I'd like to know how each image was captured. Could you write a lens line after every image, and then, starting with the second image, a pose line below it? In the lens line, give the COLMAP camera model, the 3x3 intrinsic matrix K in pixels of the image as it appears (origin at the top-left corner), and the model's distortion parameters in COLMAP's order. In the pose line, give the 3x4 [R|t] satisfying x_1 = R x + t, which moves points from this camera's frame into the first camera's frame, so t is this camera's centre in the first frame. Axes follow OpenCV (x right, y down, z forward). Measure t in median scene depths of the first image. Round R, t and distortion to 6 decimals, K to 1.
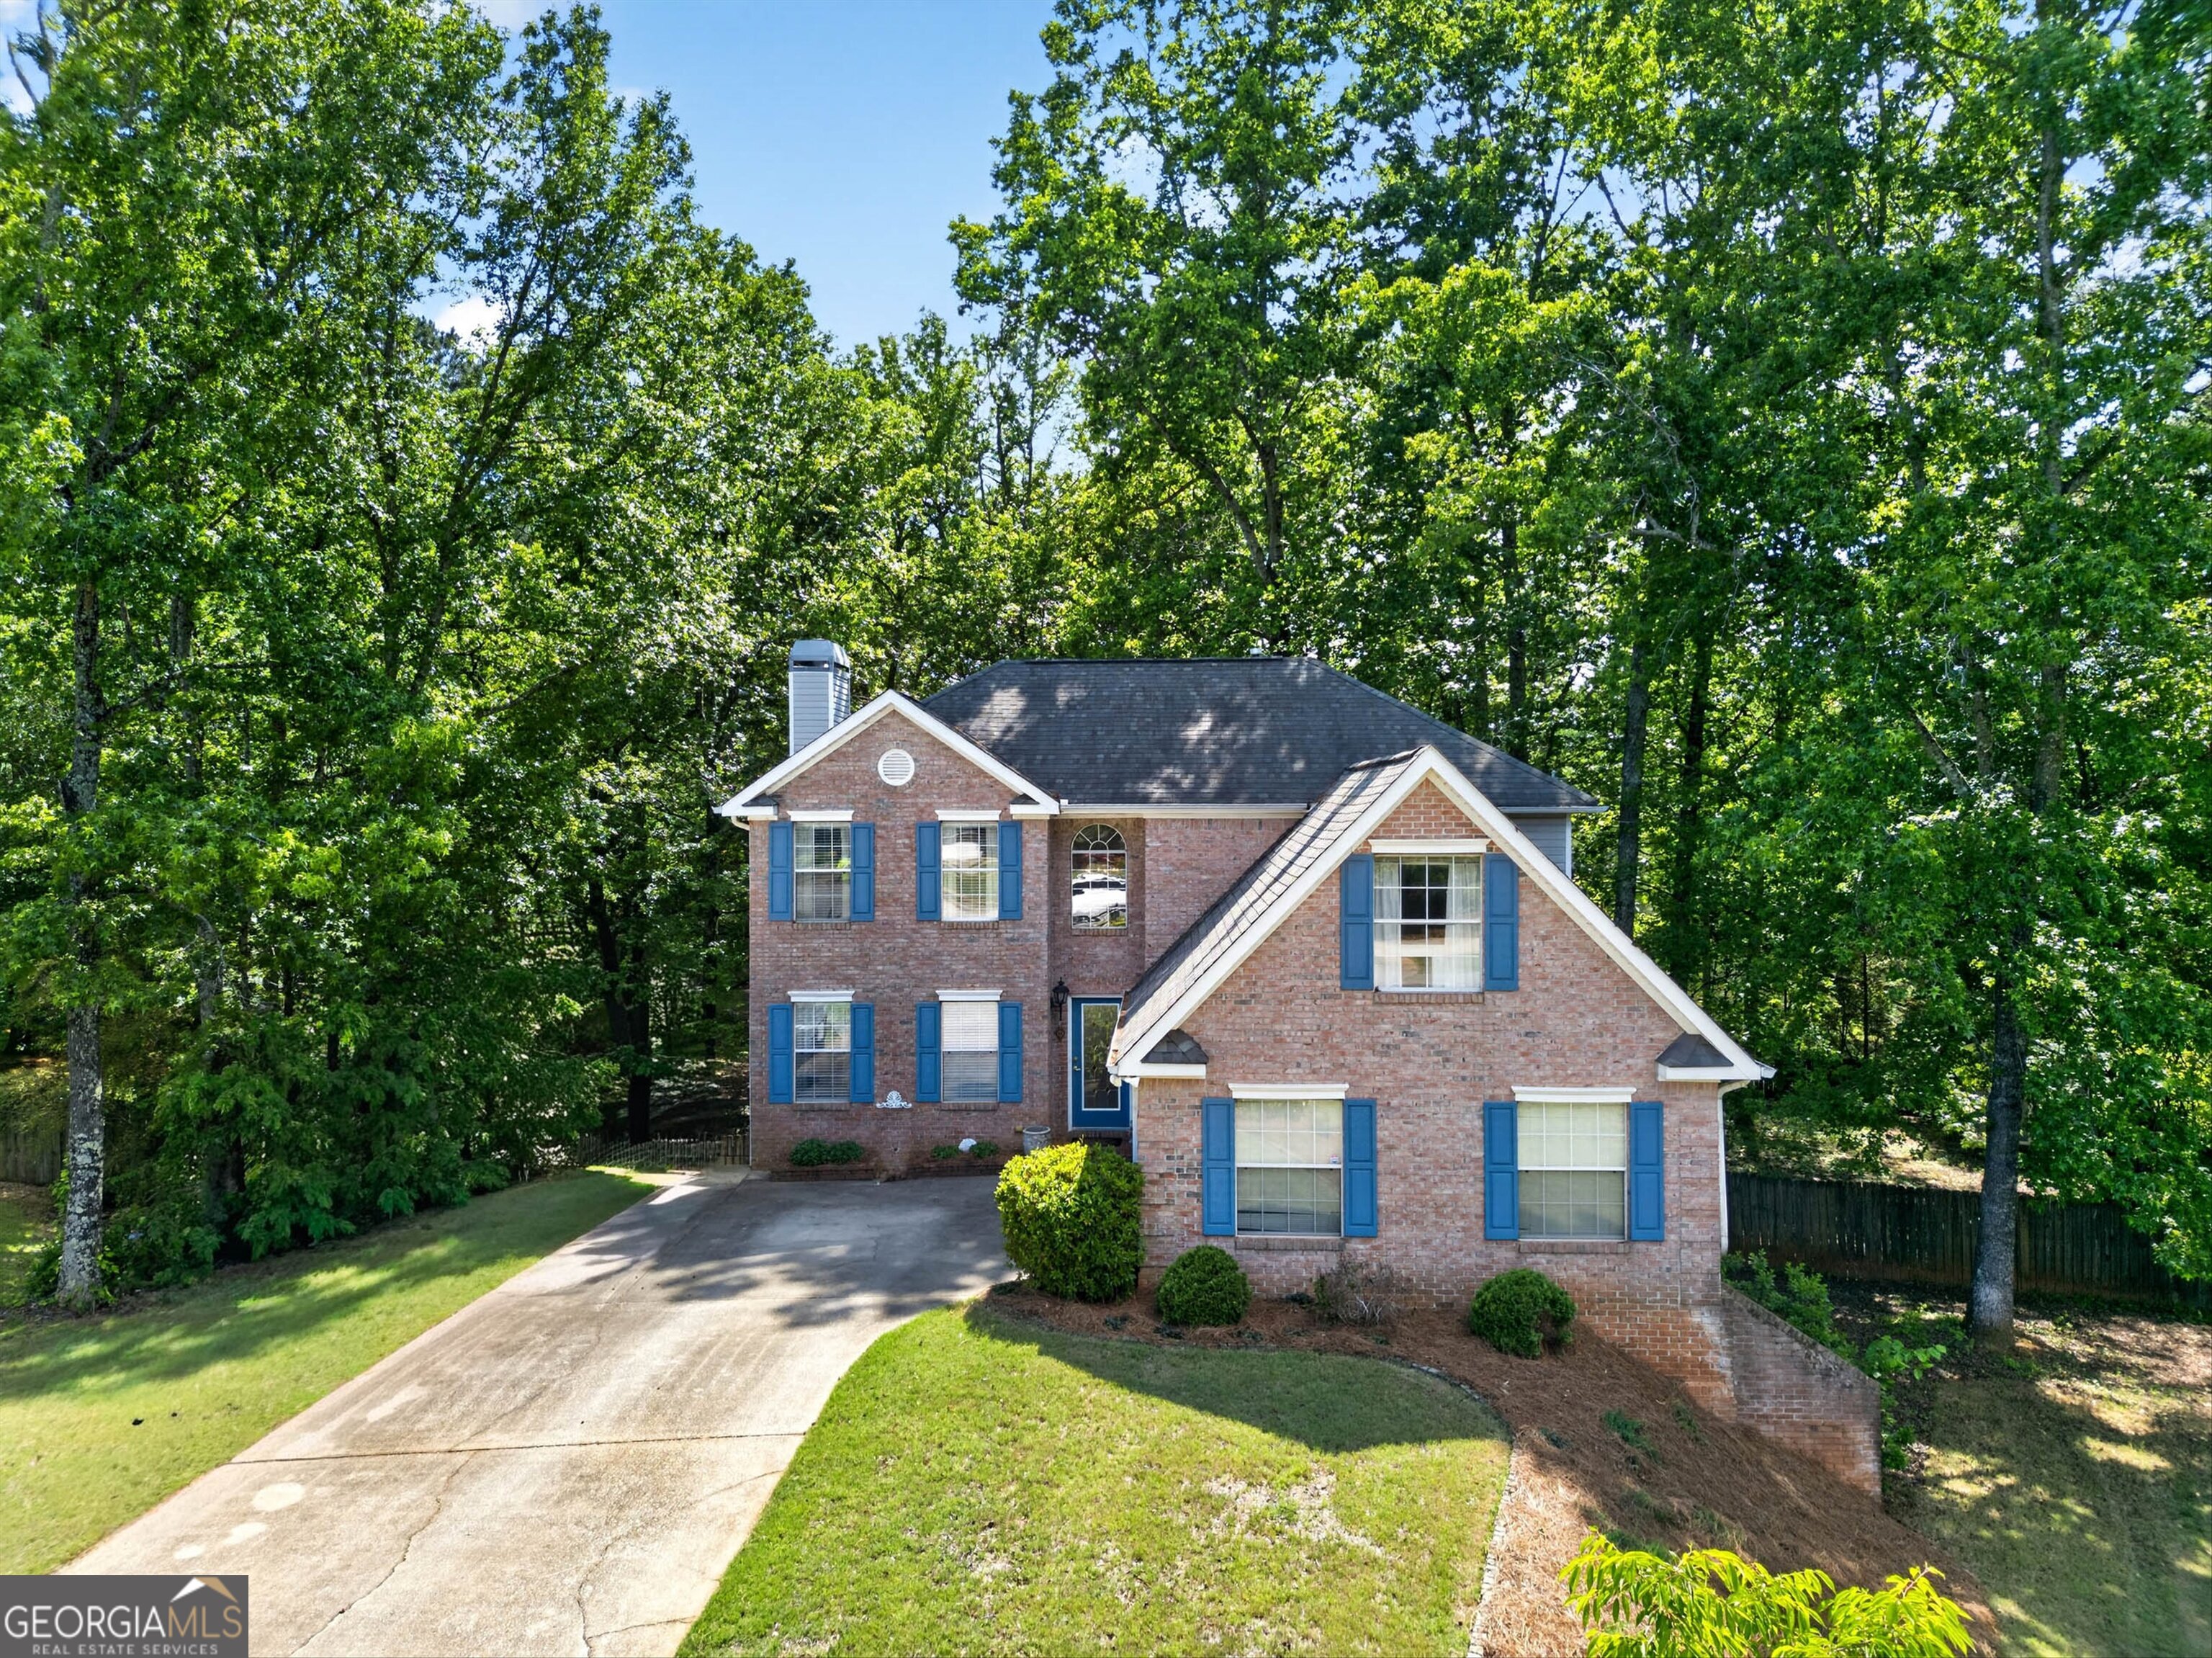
lens RADIAL K [[1569.7, 0, 1084.7], [0, 1569.7, 806.5], [0, 0, 1]] dist [0.050650, -0.045537]
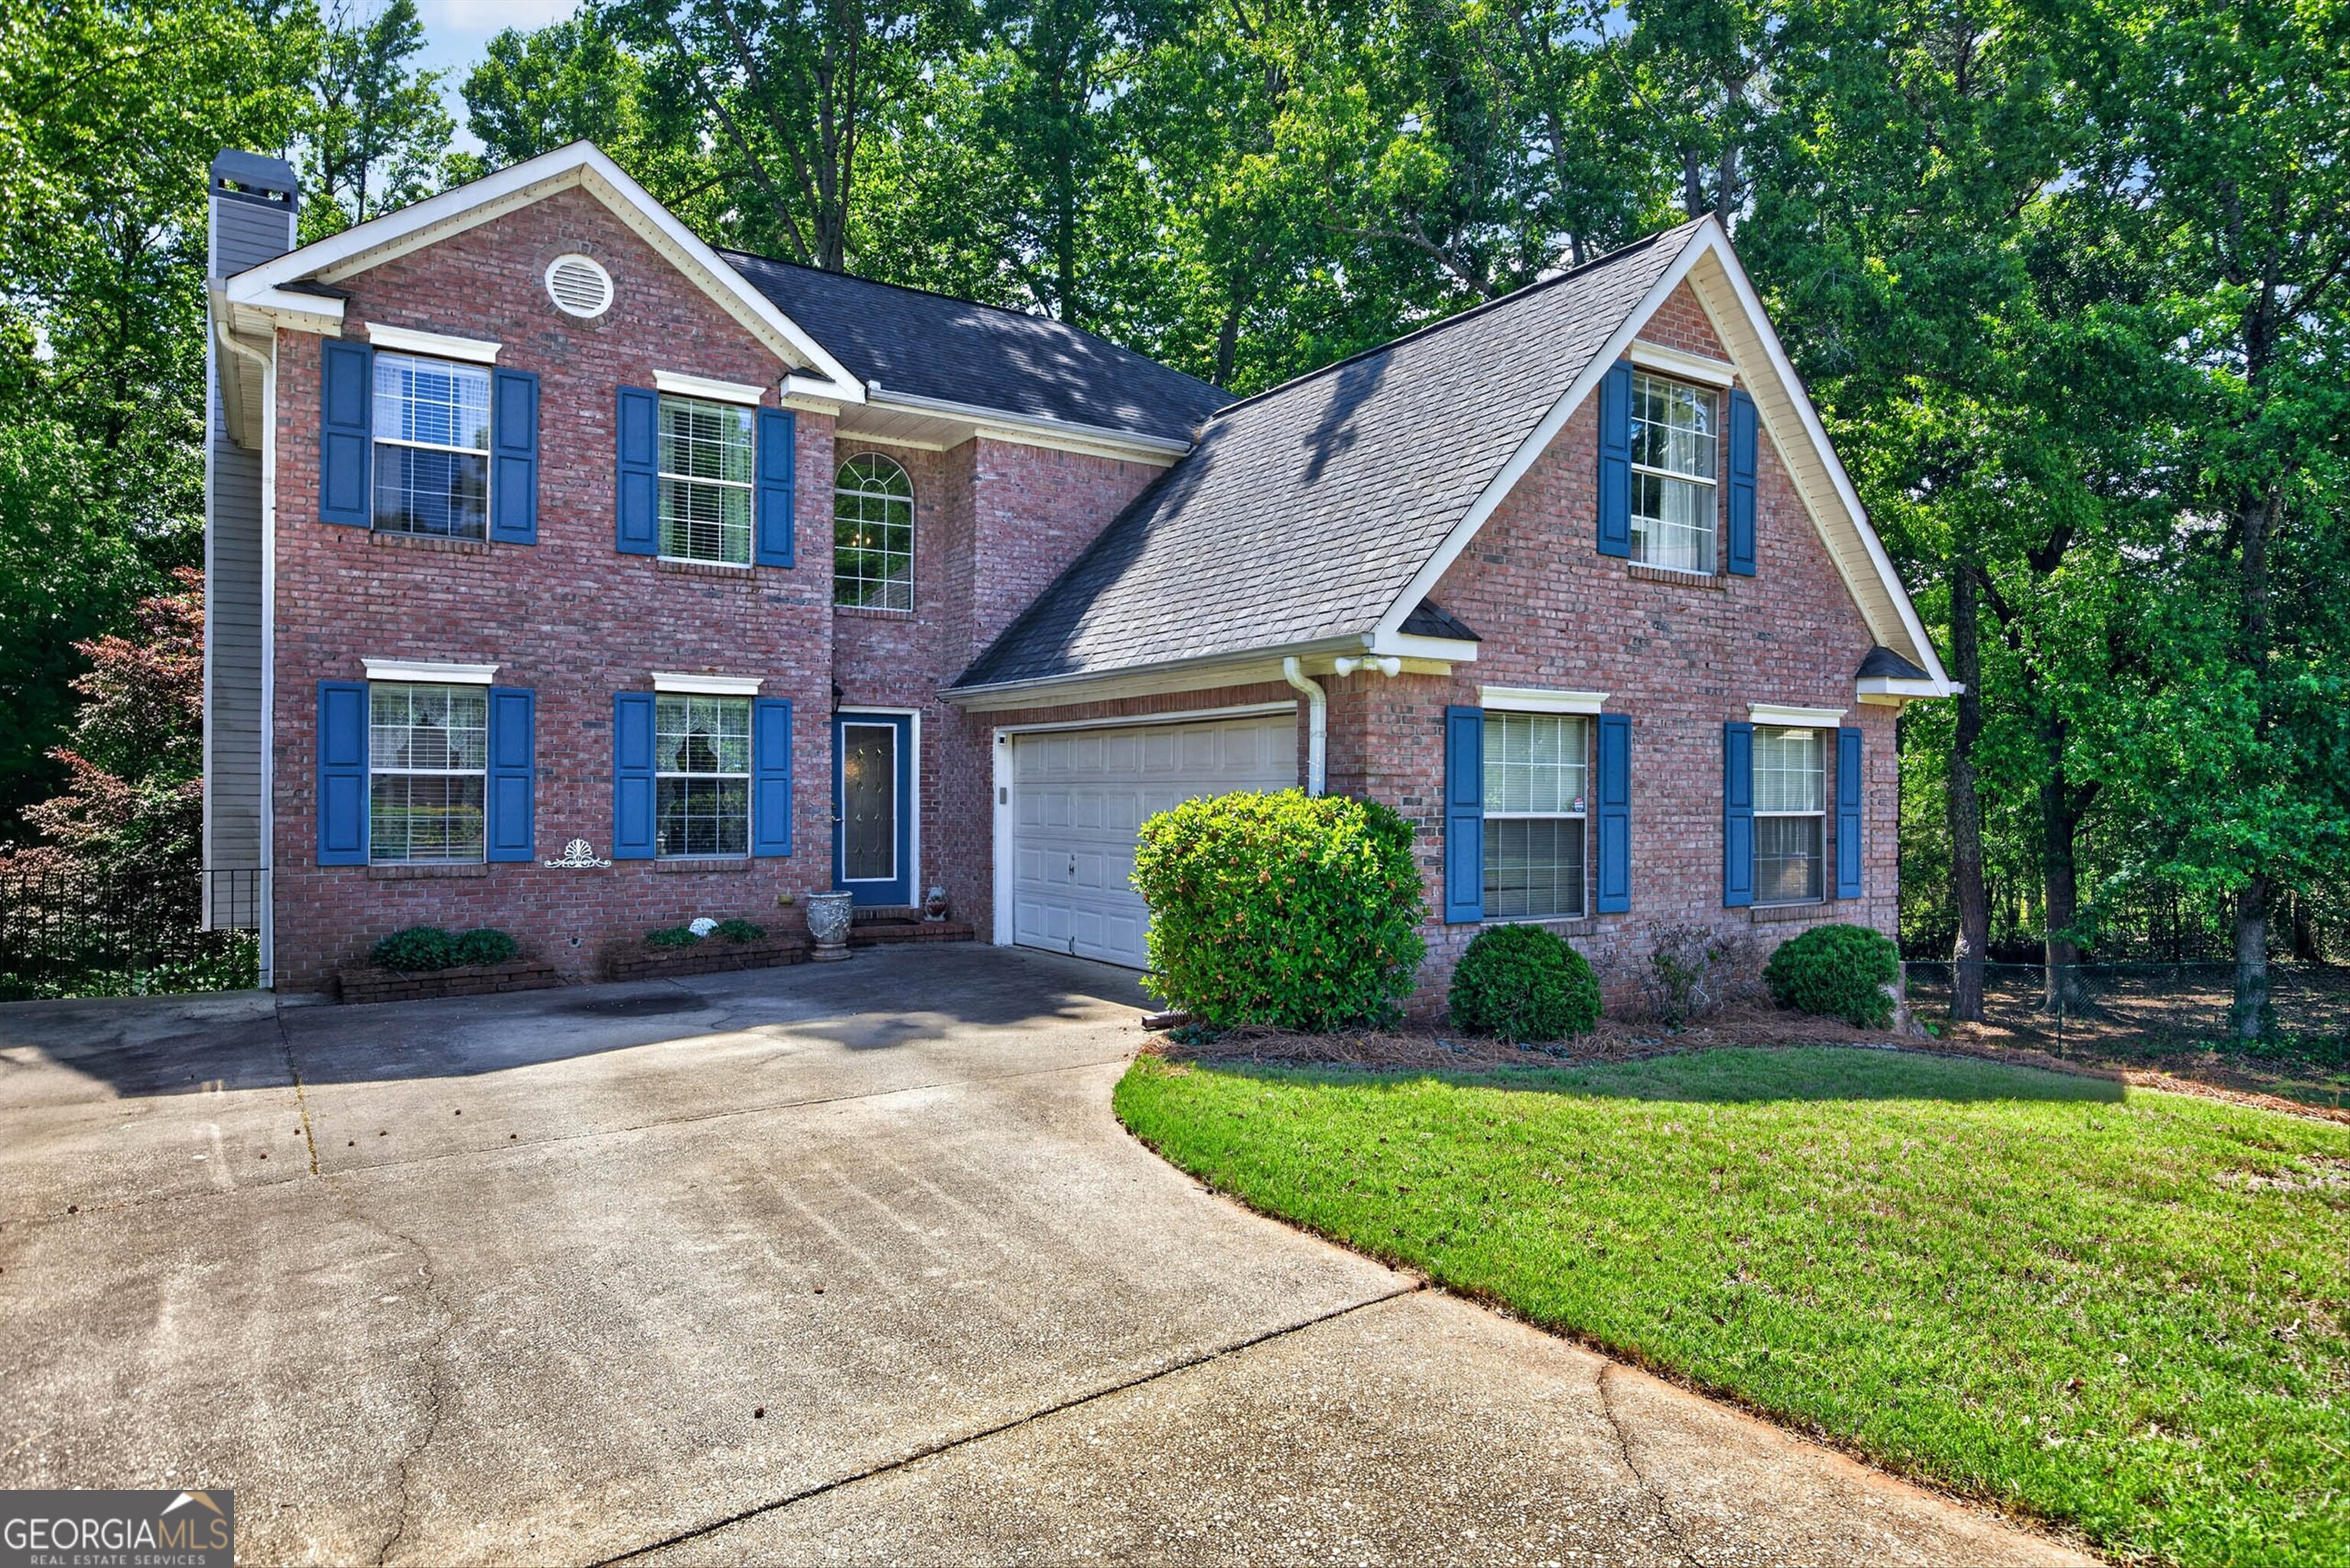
lens RADIAL K [[1416.2, 0, 1192.0], [0, 1416.2, 796.4], [0, 0, 1]] dist [-0.002950, -0.000868]
pose [[0.805491, 0.010659, 0.592512, -0.339723], [-0.010470, 0.999938, -0.003754, 0.225913], [-0.592516, -0.003180, 0.805553, 0.611293]]
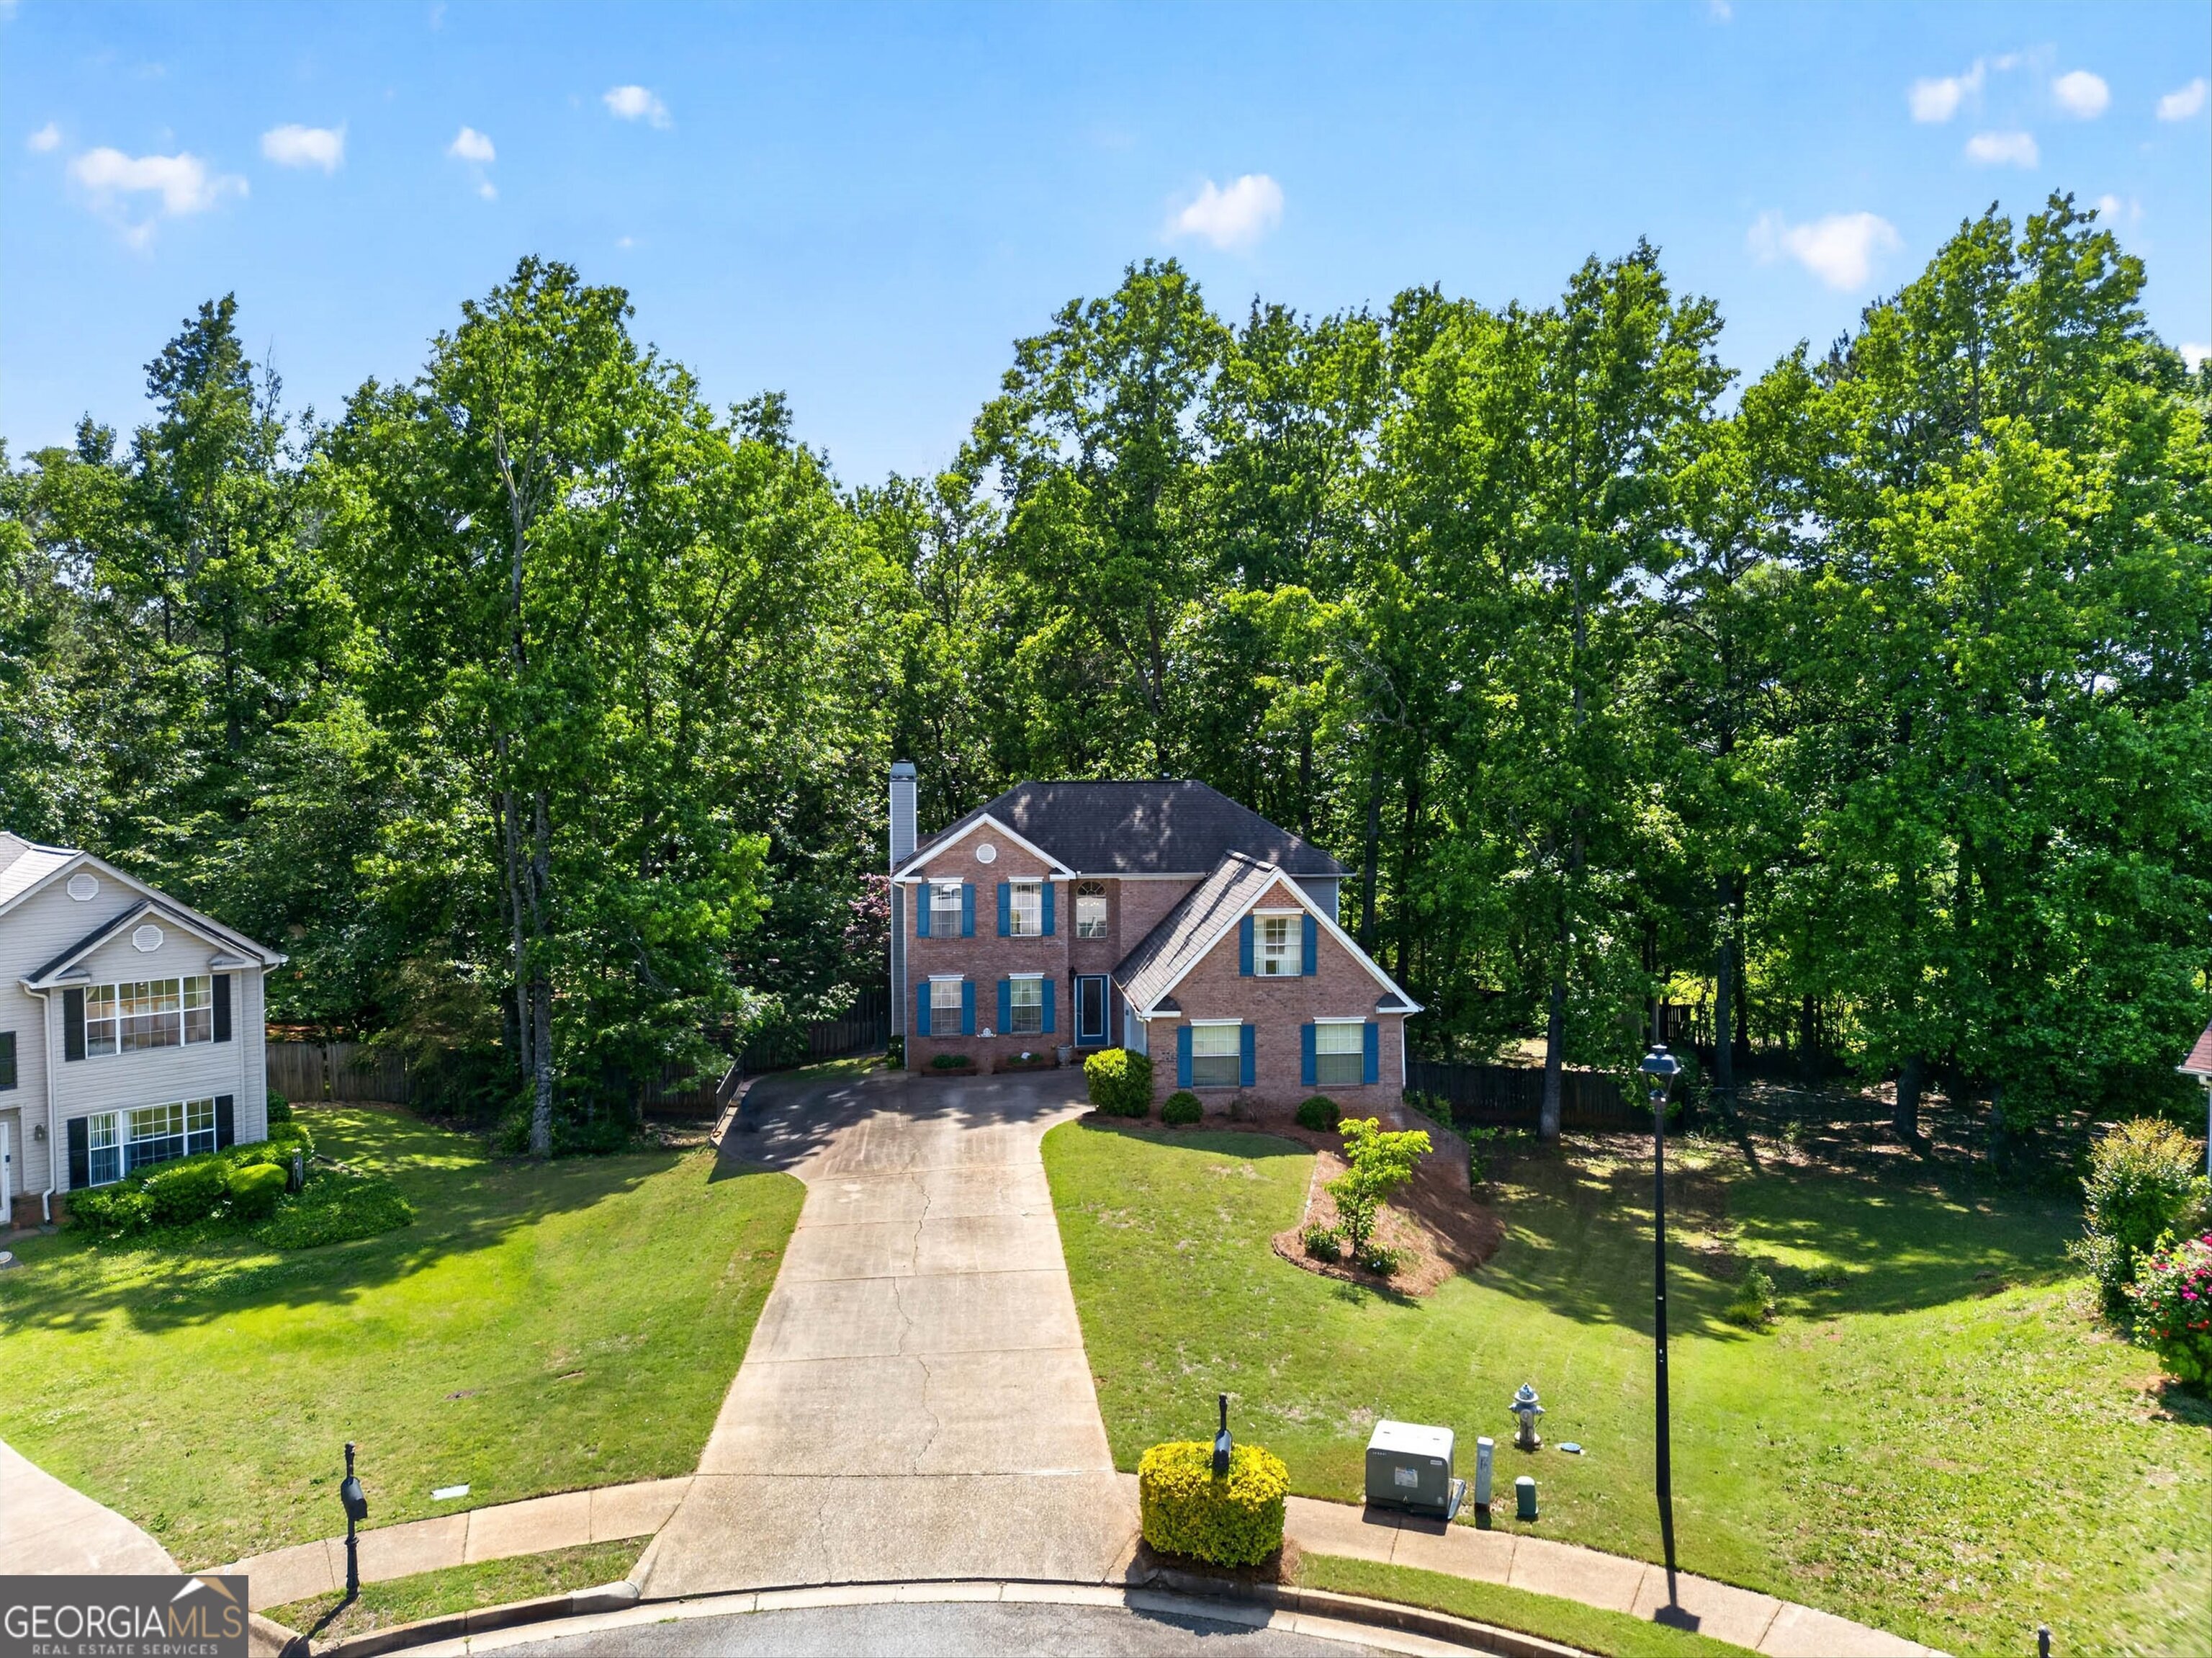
lens RADIAL K [[1569.7, 0, 1080.7], [0, 1569.7, 797.2], [0, 0, 1]] dist [0.050650, -0.045537]
pose [[0.990331, -0.004895, 0.138635, -0.366582], [0.000537, 0.999505, 0.031455, -0.206402], [-0.138720, -0.031076, 0.989844, -1.161032]]
